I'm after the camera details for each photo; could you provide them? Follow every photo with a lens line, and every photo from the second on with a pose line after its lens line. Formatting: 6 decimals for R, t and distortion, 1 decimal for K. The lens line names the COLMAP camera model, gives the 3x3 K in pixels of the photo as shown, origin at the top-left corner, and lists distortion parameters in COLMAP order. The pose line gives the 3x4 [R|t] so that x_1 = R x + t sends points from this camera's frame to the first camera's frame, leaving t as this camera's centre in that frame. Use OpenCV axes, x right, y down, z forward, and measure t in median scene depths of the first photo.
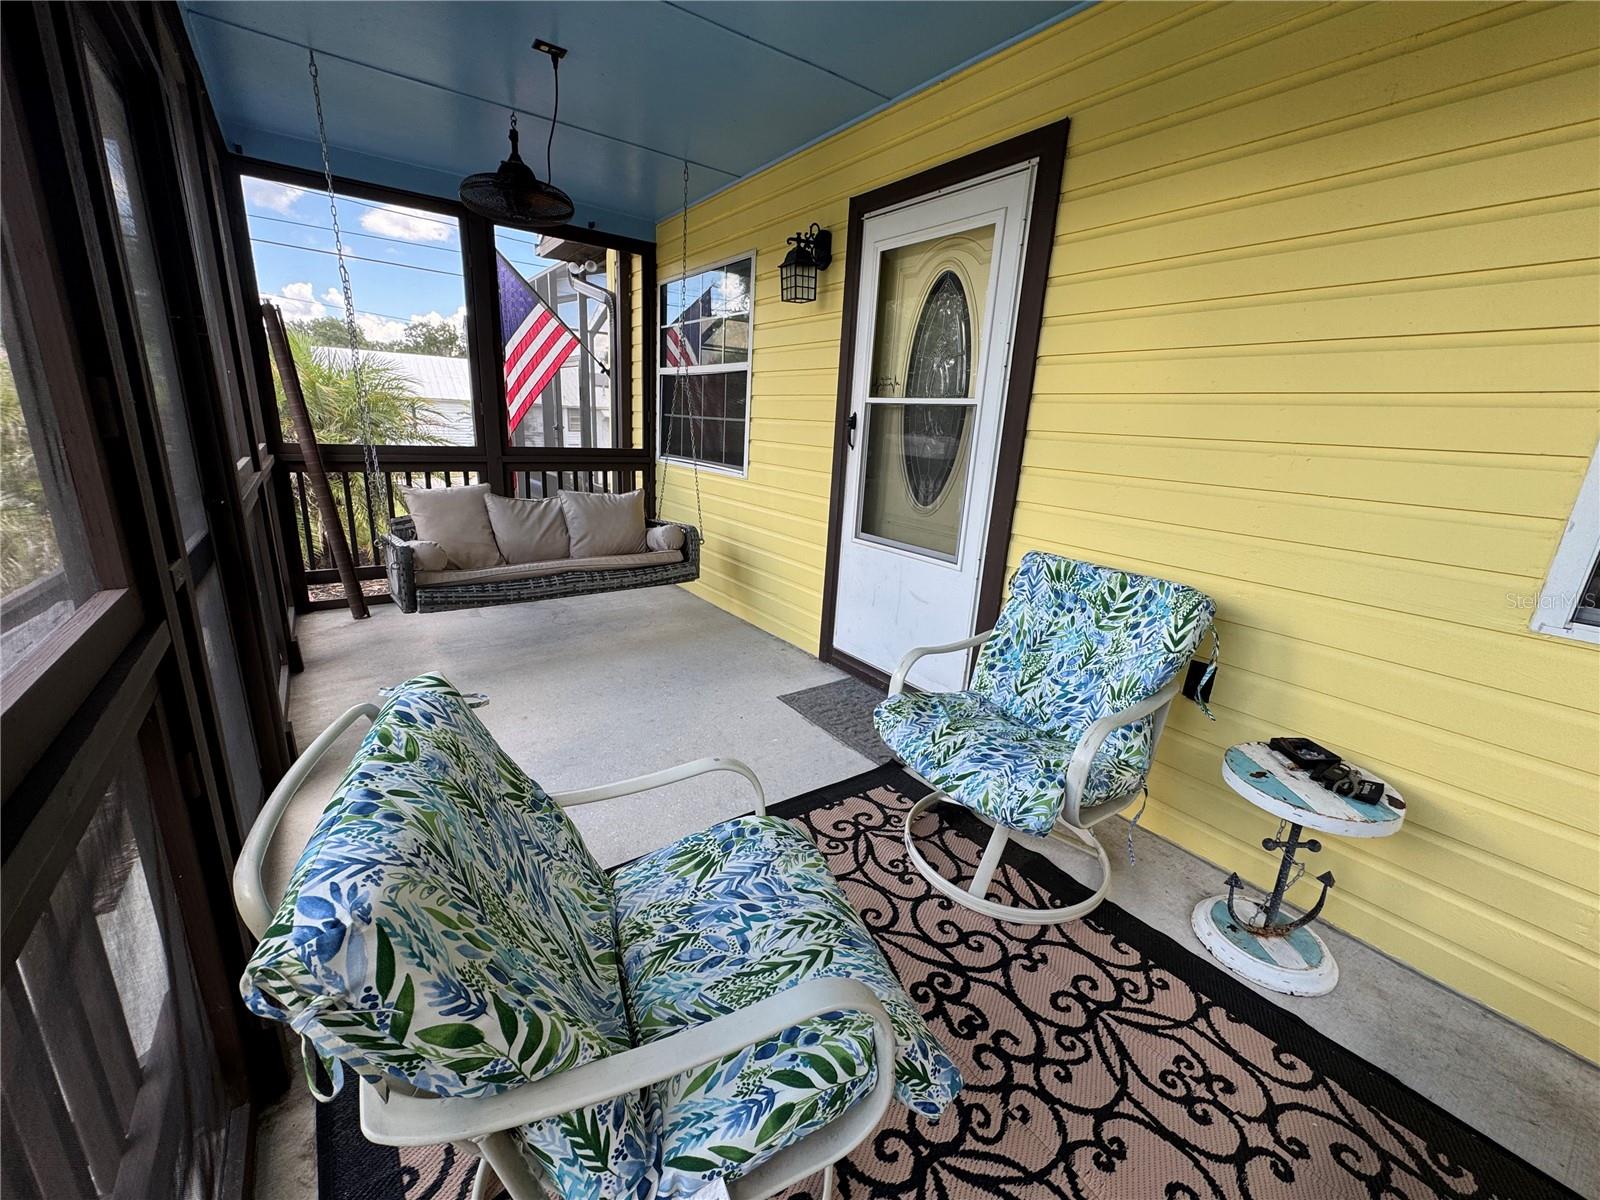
lens RADIAL K [[640.3, 0, 798.4], [0, 640.3, 598.9], [0, 0, 1]] dist [-0.002616, 0.000138]
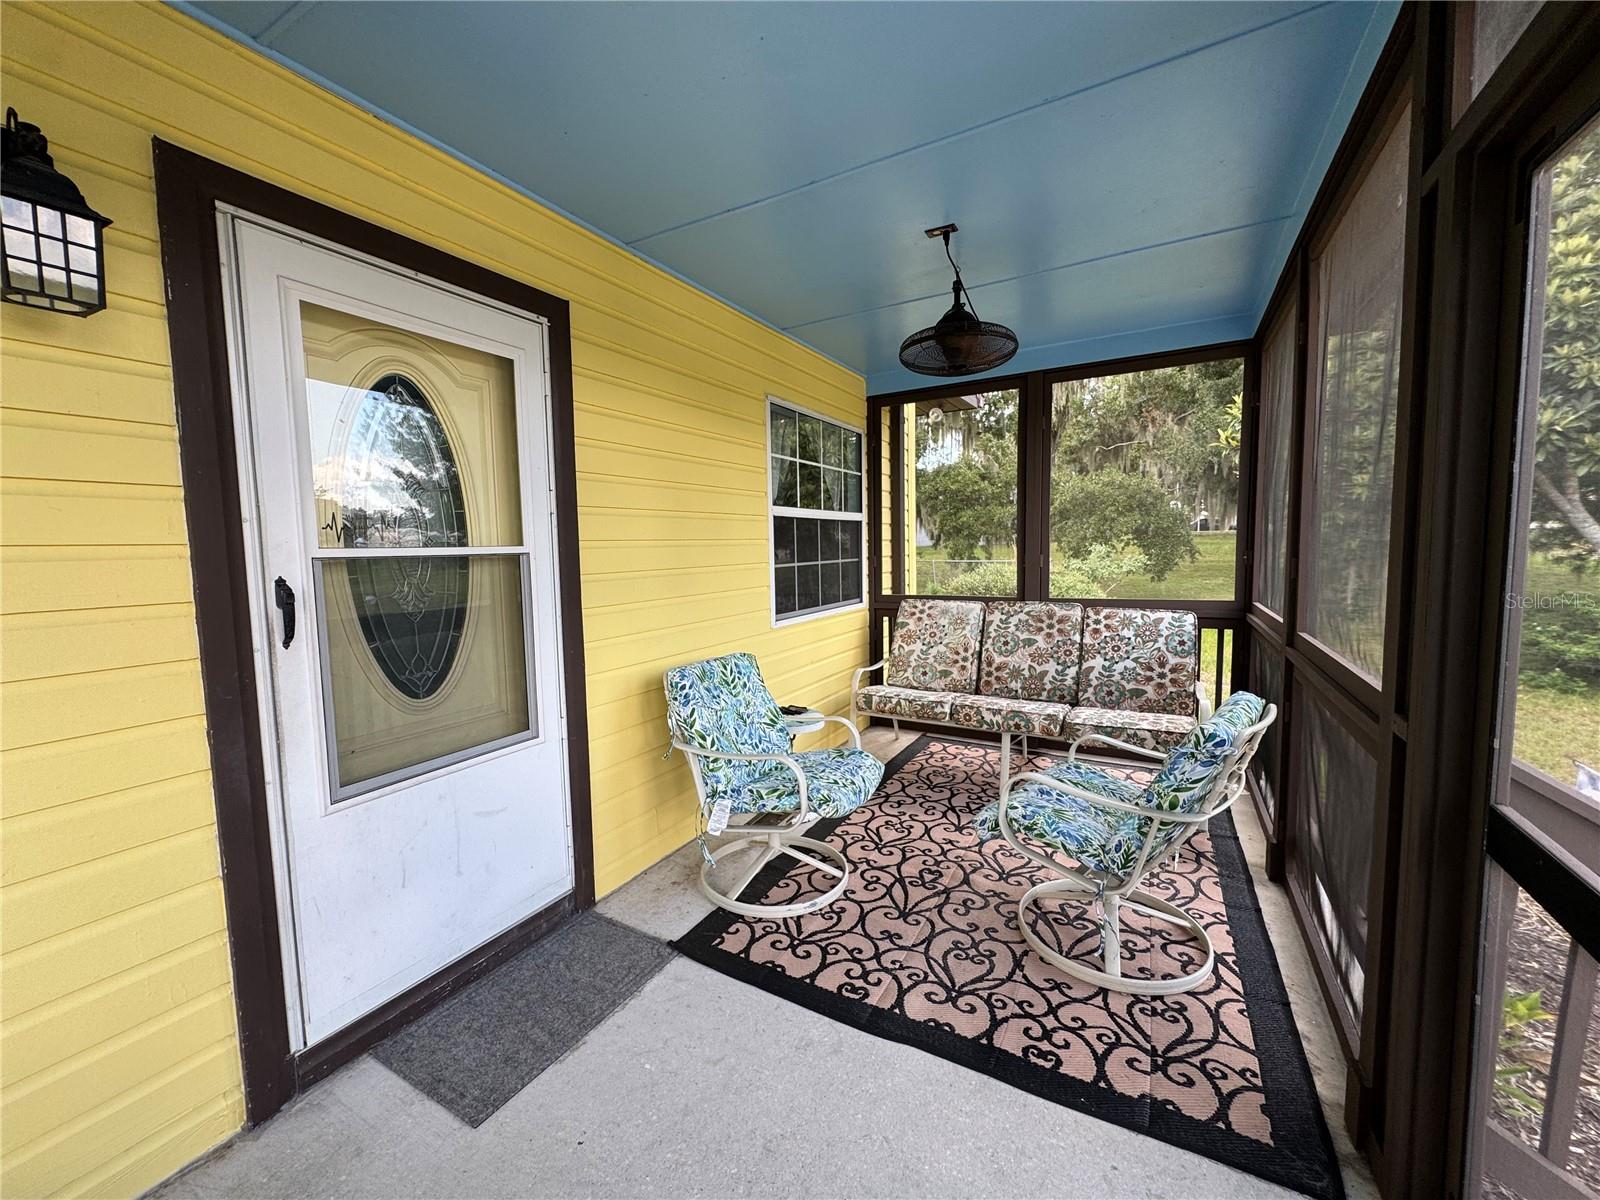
lens RADIAL K [[640.3, 0, 799.2], [0, 640.3, 599.0], [0, 0, 1]] dist [-0.002616, 0.000138]
pose [[-0.423359, -0.112762, 0.898917, -0.806136], [0.245598, 0.940784, 0.233682, -0.430547], [-0.872037, 0.319704, -0.370595, 1.231465]]
